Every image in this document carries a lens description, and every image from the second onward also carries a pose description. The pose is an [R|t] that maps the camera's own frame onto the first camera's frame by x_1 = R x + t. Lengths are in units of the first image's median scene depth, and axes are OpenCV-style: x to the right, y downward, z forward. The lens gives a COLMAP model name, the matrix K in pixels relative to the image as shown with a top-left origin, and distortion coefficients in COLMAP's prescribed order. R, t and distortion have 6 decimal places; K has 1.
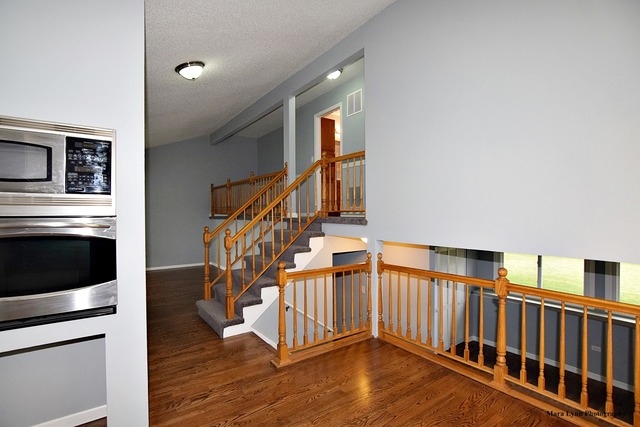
lens RADIAL K [[316.8, 0, 314.4], [0, 316.8, 215.2], [0, 0, 1]] dist [-0.030150, 0.008059]
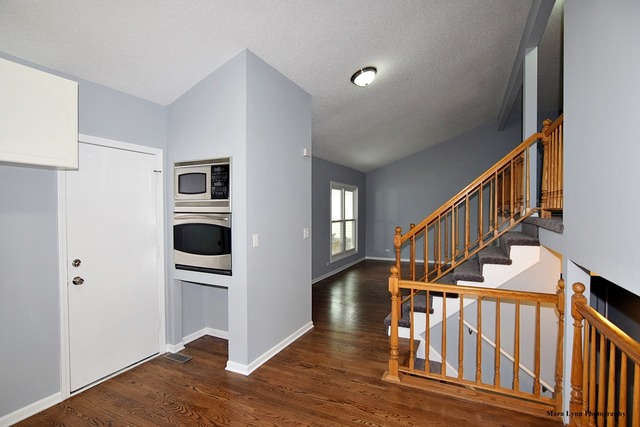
lens RADIAL K [[316.8, 0, 314.4], [0, 316.8, 215.2], [0, 0, 1]] dist [-0.030150, 0.008059]
pose [[0.473106, 0.020214, -0.880773, 0.471549], [-0.008857, 0.999795, 0.018189, -0.008283], [0.880961, -0.000804, 0.473188, 0.316500]]
